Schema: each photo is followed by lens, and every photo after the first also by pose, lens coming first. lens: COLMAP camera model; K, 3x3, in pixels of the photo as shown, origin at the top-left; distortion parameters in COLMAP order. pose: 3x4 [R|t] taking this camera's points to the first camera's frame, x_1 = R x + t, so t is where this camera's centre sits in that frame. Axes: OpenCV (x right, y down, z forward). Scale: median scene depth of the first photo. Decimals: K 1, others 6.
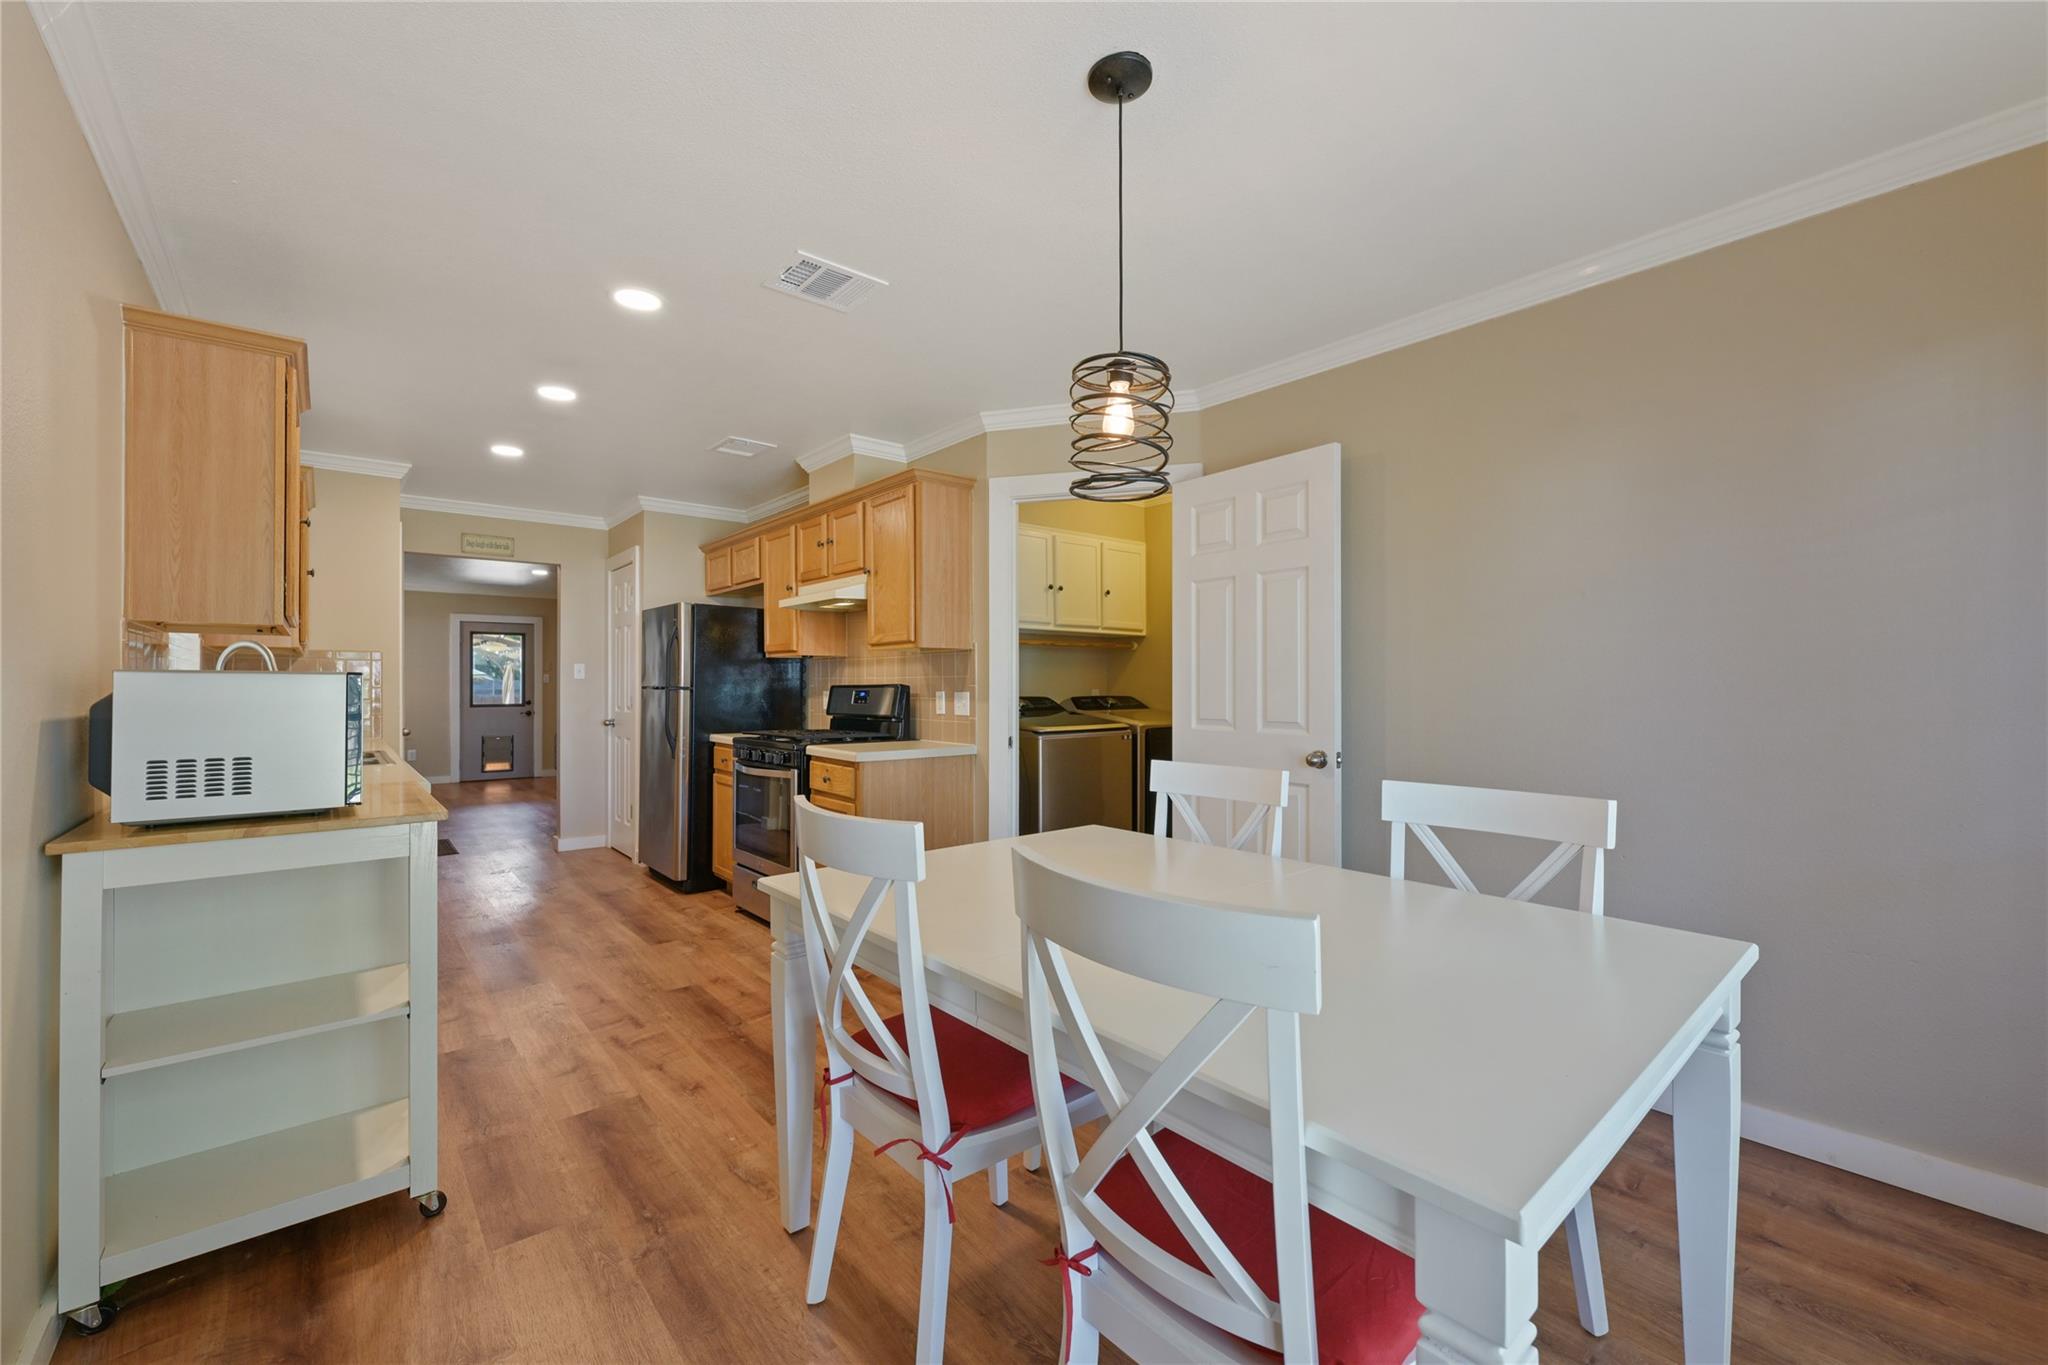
lens RADIAL K [[810.6, 0, 1026.2], [0, 810.6, 681.2], [0, 0, 1]] dist [-0.000319, -0.000277]
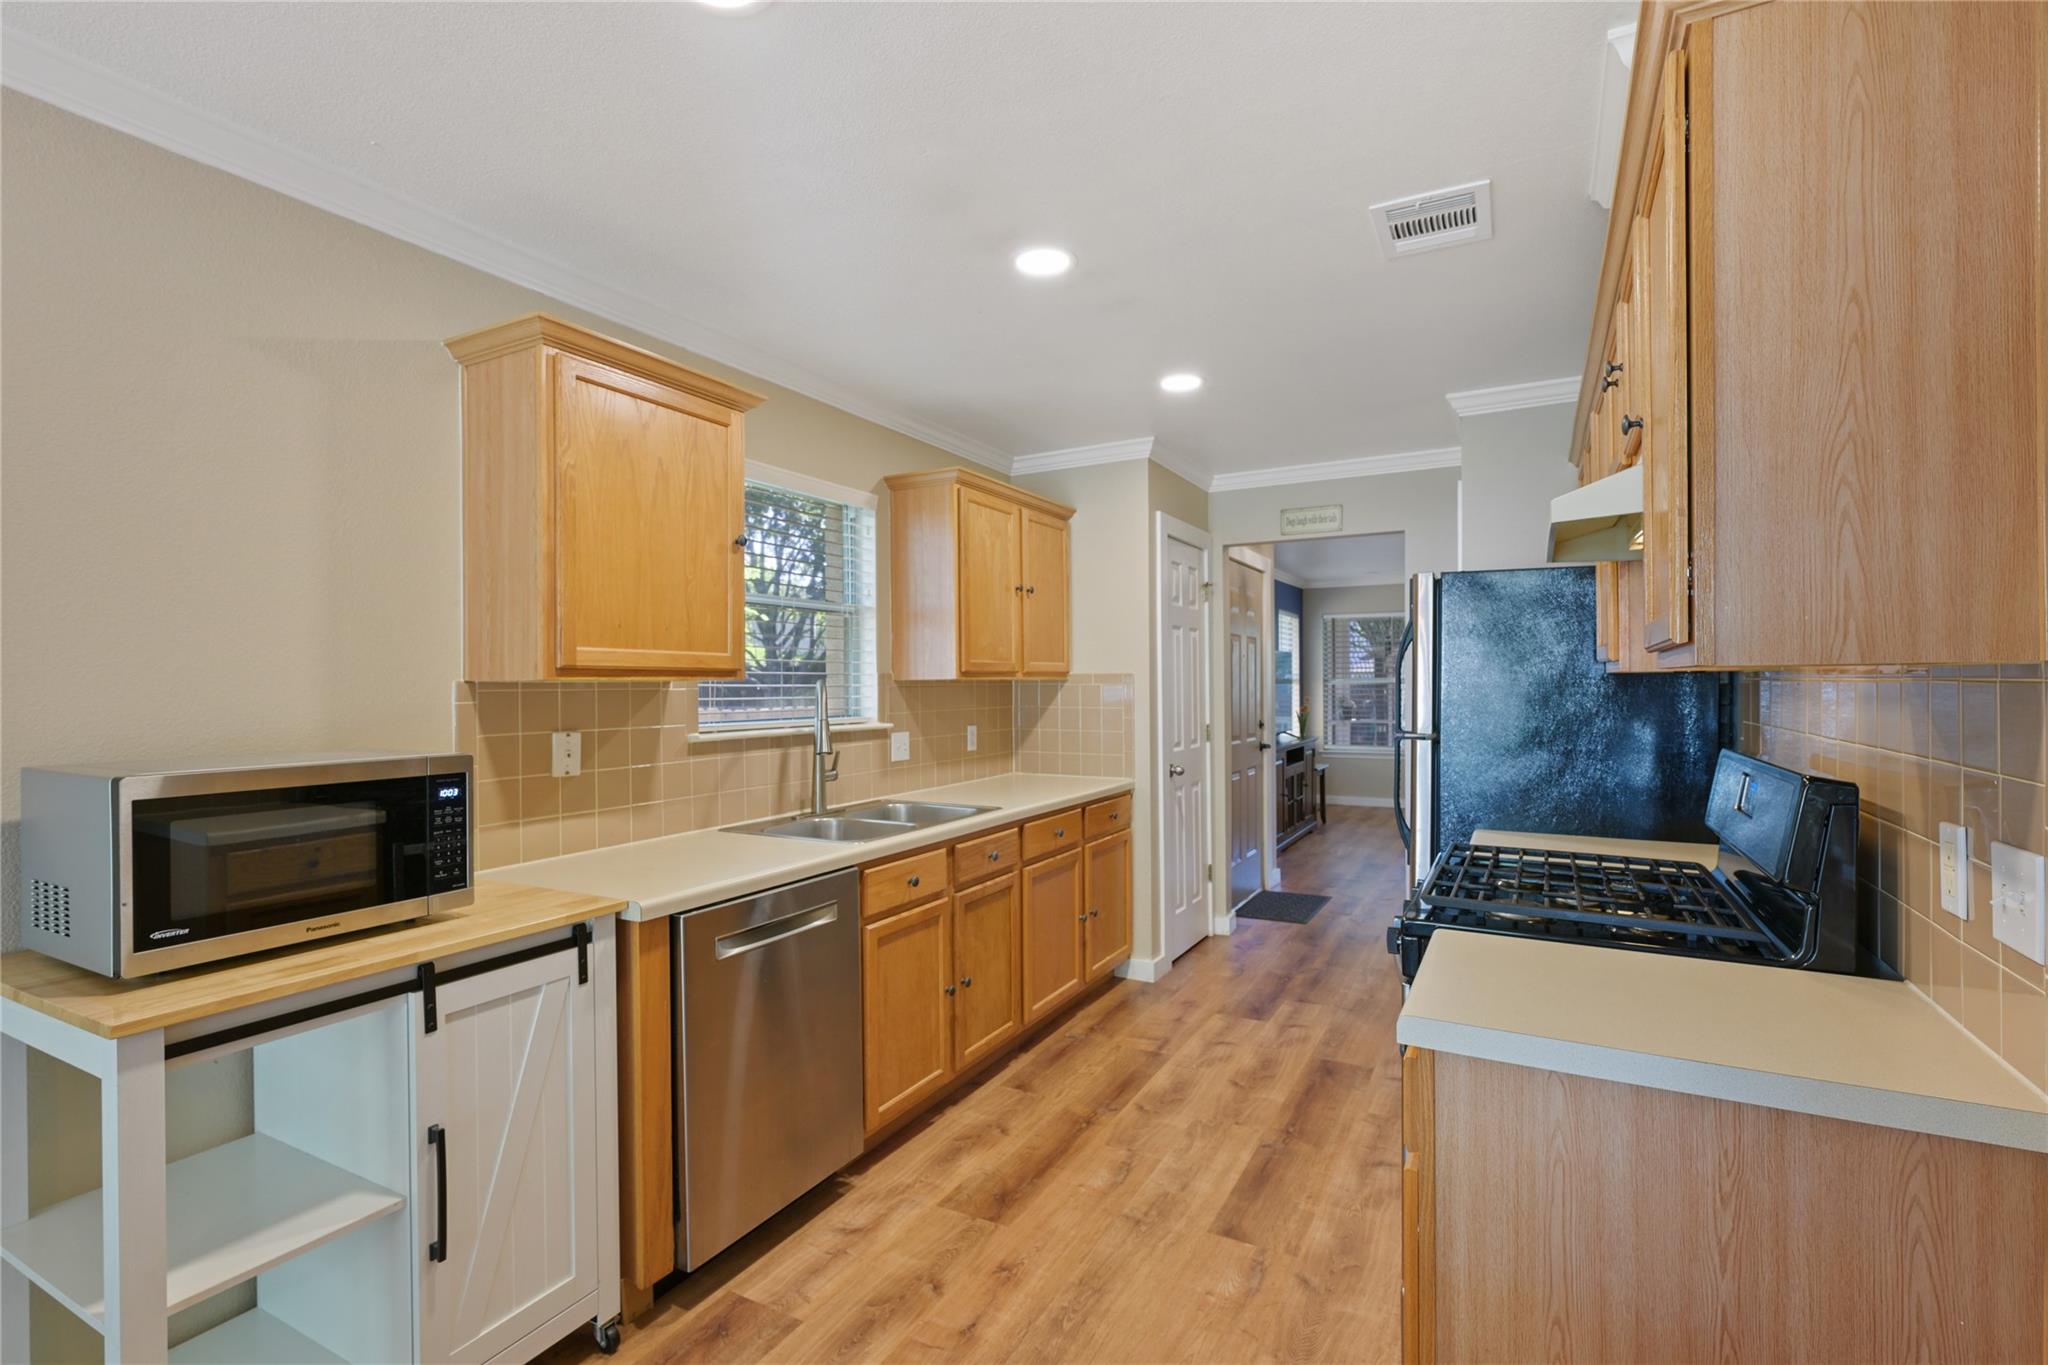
lens RADIAL K [[941.7, 0, 1040.9], [0, 941.7, 687.2], [0, 0, 1]] dist [0.001544, -0.000137]
pose [[0.356578, 0.004961, -0.934252, 0.061406], [0.011614, 0.999885, 0.009742, -0.032431], [0.934193, -0.014324, 0.356479, 0.556348]]
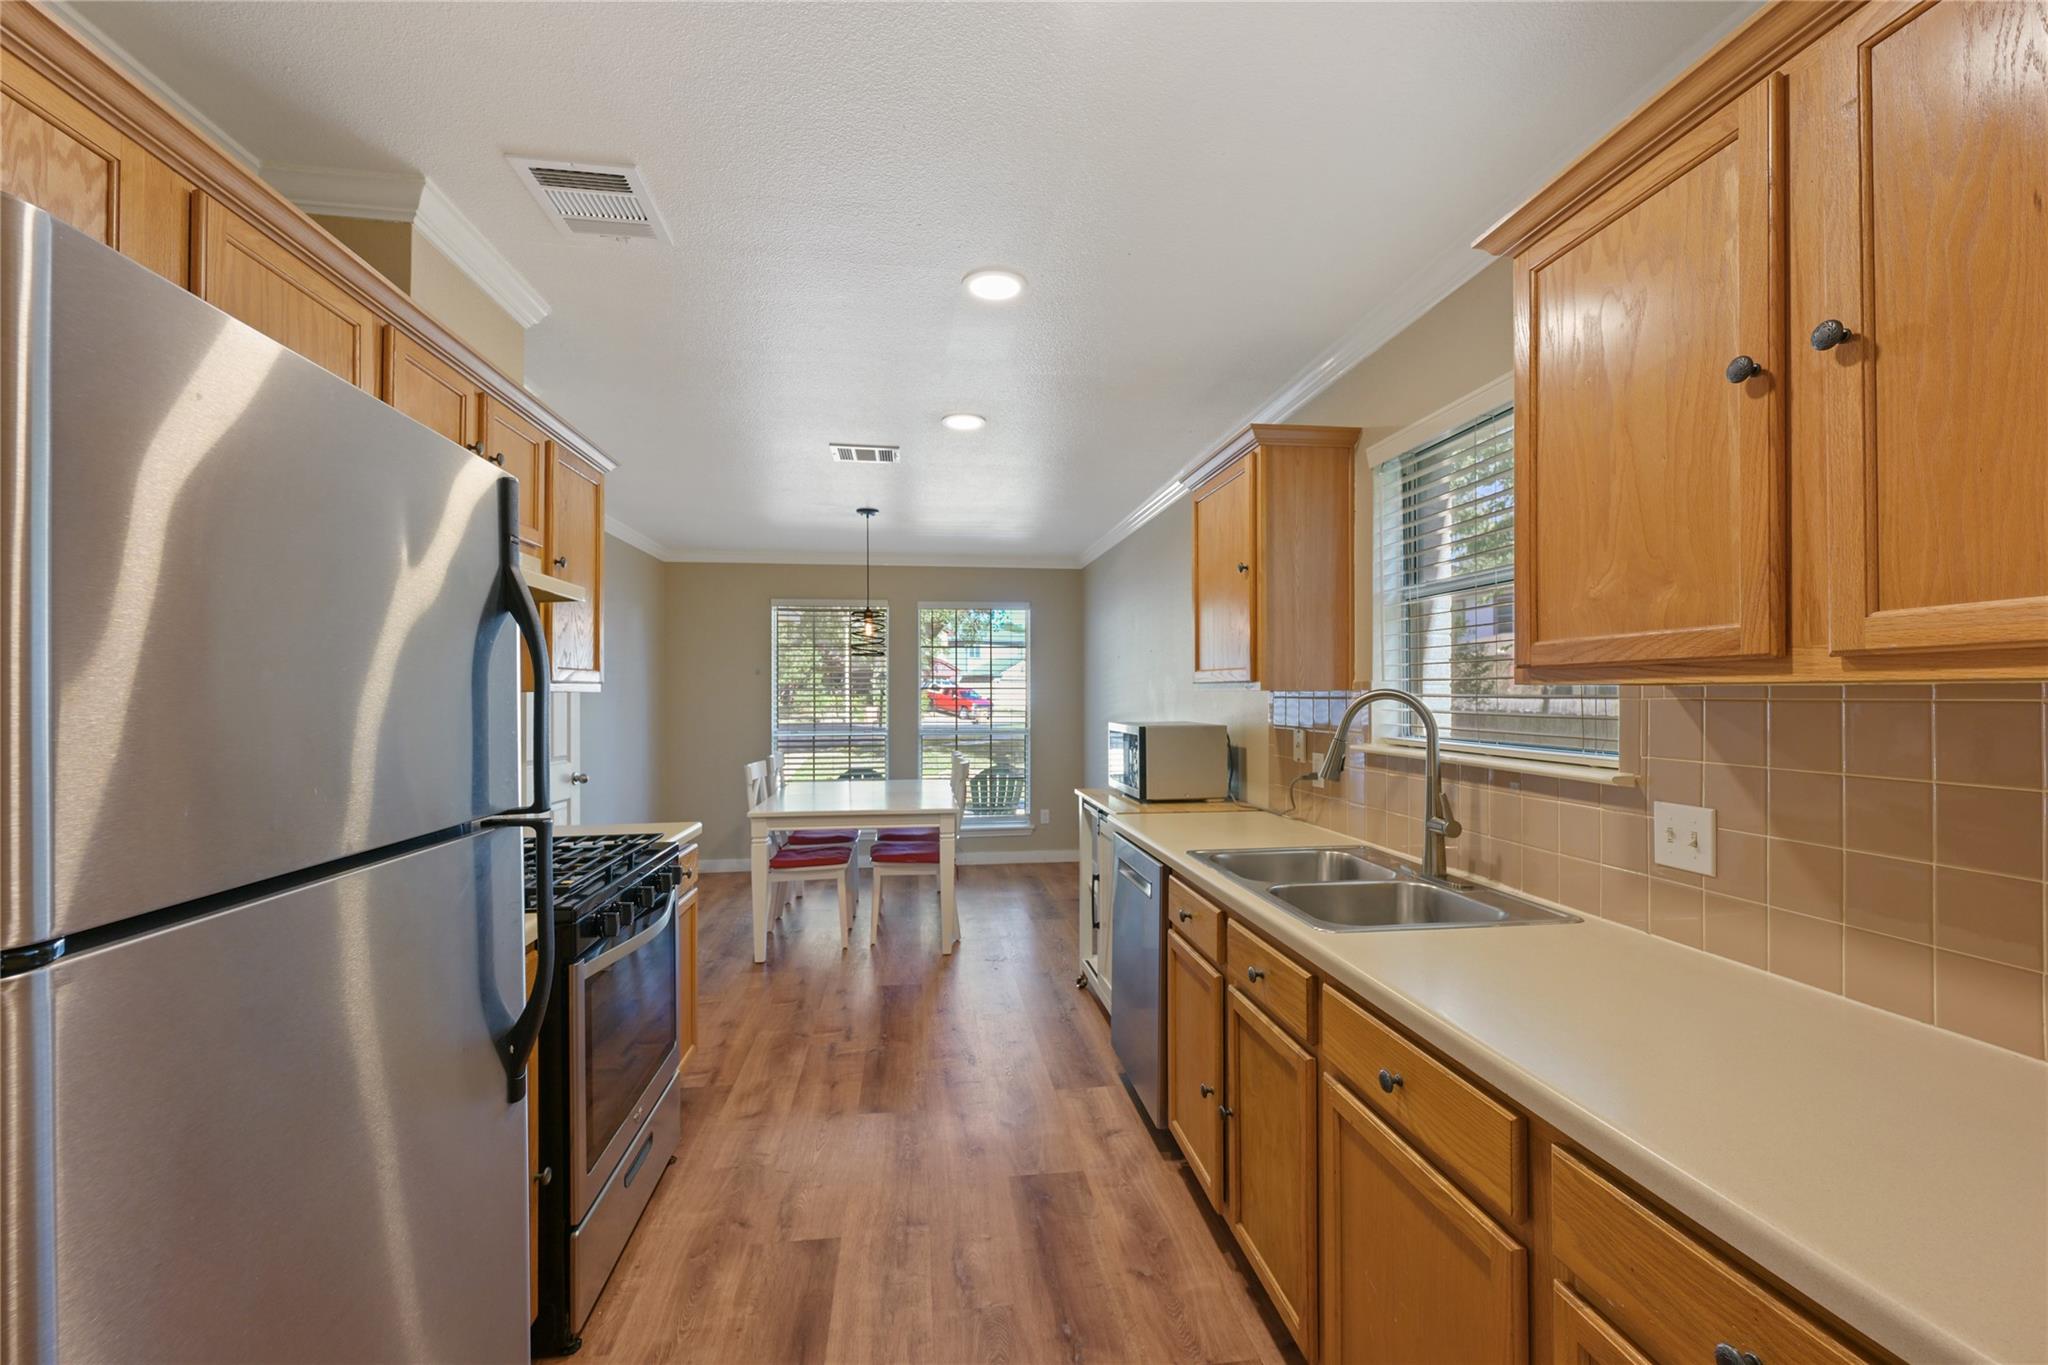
lens RADIAL K [[826.6, 0, 1004.8], [0, 826.6, 692.8], [0, 0, 1]] dist [-0.001303, -0.000047]
pose [[-0.820459, 0.005196, 0.571682, -0.710204], [0.001038, 0.999971, -0.007600, -0.027195], [-0.571705, -0.005642, -0.820440, 1.135781]]
